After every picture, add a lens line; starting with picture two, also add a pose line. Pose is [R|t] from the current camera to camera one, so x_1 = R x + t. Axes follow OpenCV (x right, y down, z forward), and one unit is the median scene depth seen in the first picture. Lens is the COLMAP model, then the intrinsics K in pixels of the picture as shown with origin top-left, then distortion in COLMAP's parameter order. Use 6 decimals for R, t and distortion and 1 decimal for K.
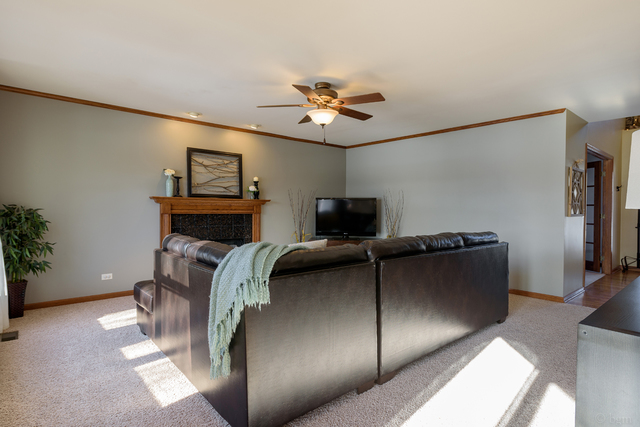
lens RADIAL K [[346.9, 0, 320.0], [0, 346.9, 213.5], [0, 0, 1]] dist [0.024511, -0.000343]
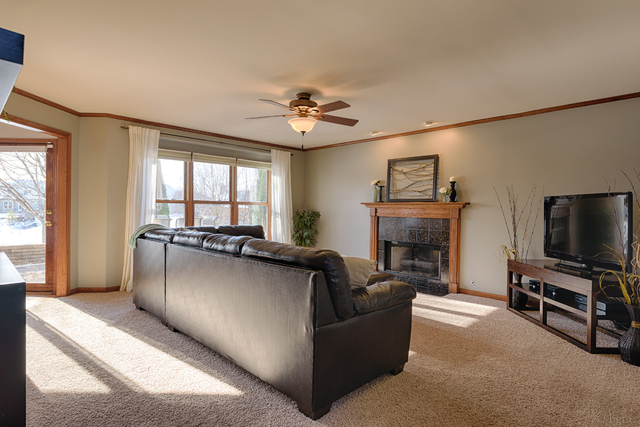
lens RADIAL K [[346.9, 0, 320.0], [0, 346.9, 213.5], [0, 0, 1]] dist [0.024511, -0.000343]
pose [[0.060337, 0.005192, -0.998165, 0.741059], [-0.028377, 0.999591, 0.003484, -0.006777], [0.997775, 0.028115, 0.060459, 0.677382]]
